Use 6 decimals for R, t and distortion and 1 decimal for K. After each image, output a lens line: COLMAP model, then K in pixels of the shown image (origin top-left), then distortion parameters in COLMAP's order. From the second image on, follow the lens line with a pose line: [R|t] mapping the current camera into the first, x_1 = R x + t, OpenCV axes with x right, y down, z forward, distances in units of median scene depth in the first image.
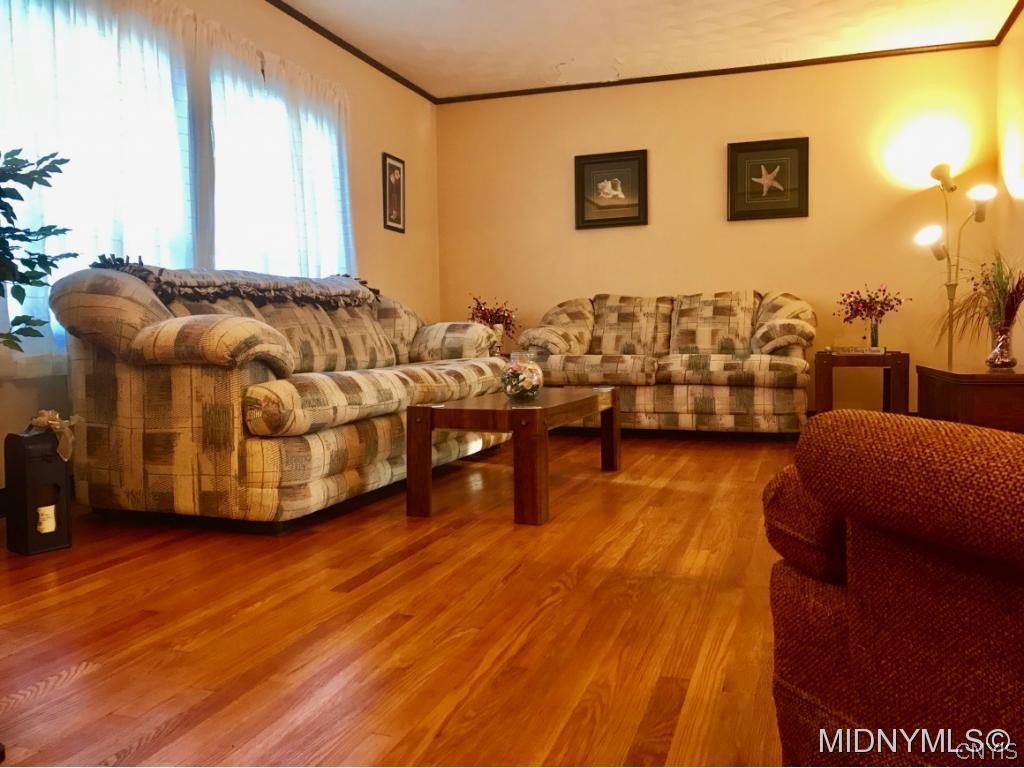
lens RADIAL K [[841.7, 0, 510.3], [0, 841.7, 385.7], [0, 0, 1]] dist [0.012208, -0.022541]
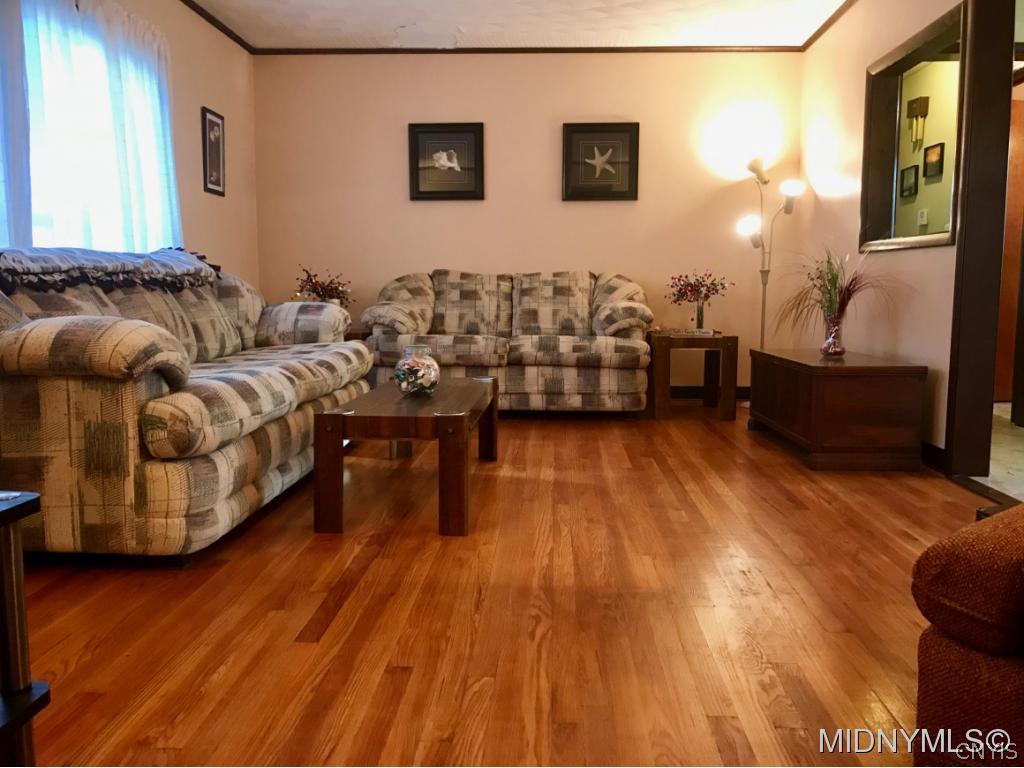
lens RADIAL K [[841.7, 0, 513.9], [0, 841.7, 380.7], [0, 0, 1]] dist [0.012208, -0.022541]
pose [[0.960099, -0.014493, 0.279285, -0.110317], [0.000822, 0.998798, 0.049004, -0.036247], [-0.279660, -0.046819, 0.958957, 0.041328]]
